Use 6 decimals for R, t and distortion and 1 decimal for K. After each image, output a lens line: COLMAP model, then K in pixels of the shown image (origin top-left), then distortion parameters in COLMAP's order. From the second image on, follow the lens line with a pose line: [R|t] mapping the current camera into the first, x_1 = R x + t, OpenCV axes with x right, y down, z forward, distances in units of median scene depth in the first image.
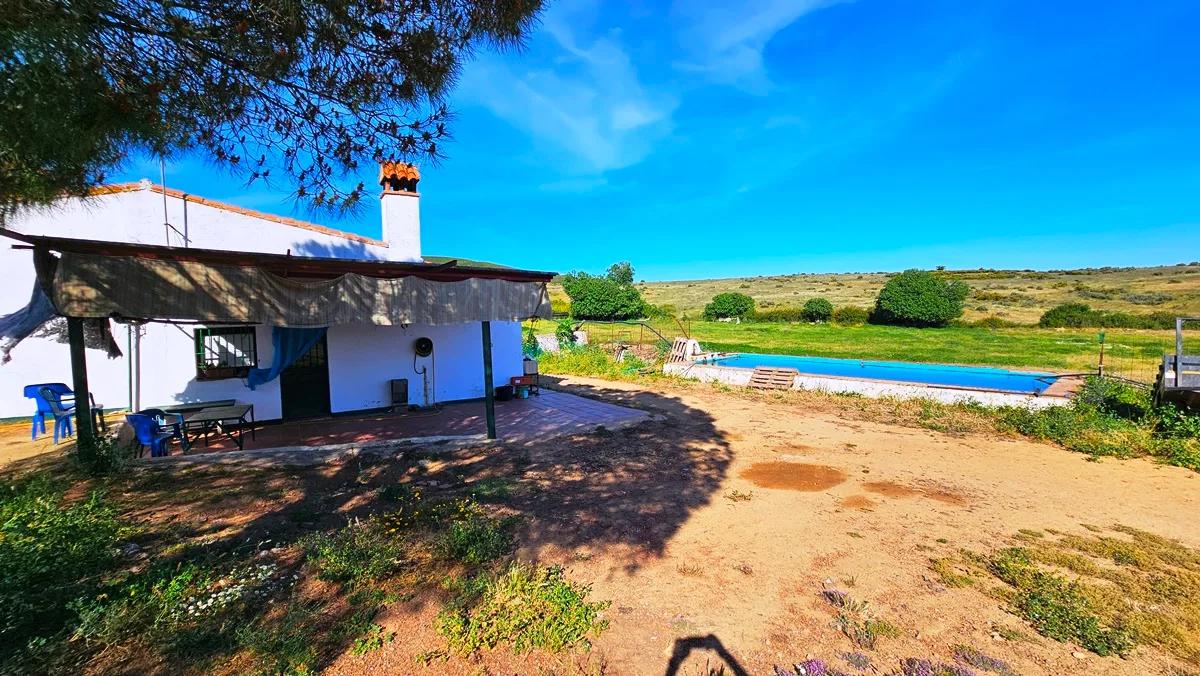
lens RADIAL K [[494.1, 0, 591.4], [0, 494.1, 337.6], [0, 0, 1]] dist [-0.001678, -0.000200]
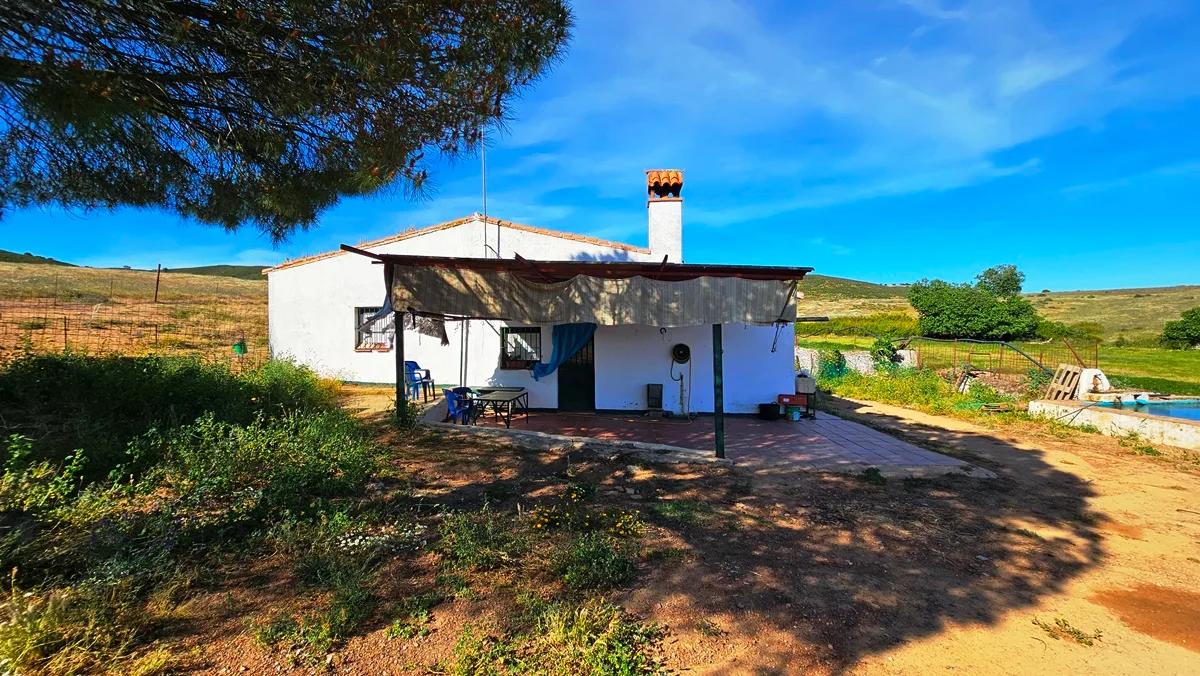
lens RADIAL K [[494.1, 0, 591.4], [0, 494.1, 337.6], [0, 0, 1]] dist [-0.001678, -0.000200]
pose [[0.796042, 0.032642, -0.604360, 0.112663], [-0.052256, 0.998523, -0.014899, 0.011971], [0.602981, 0.043442, 0.796572, 0.117222]]
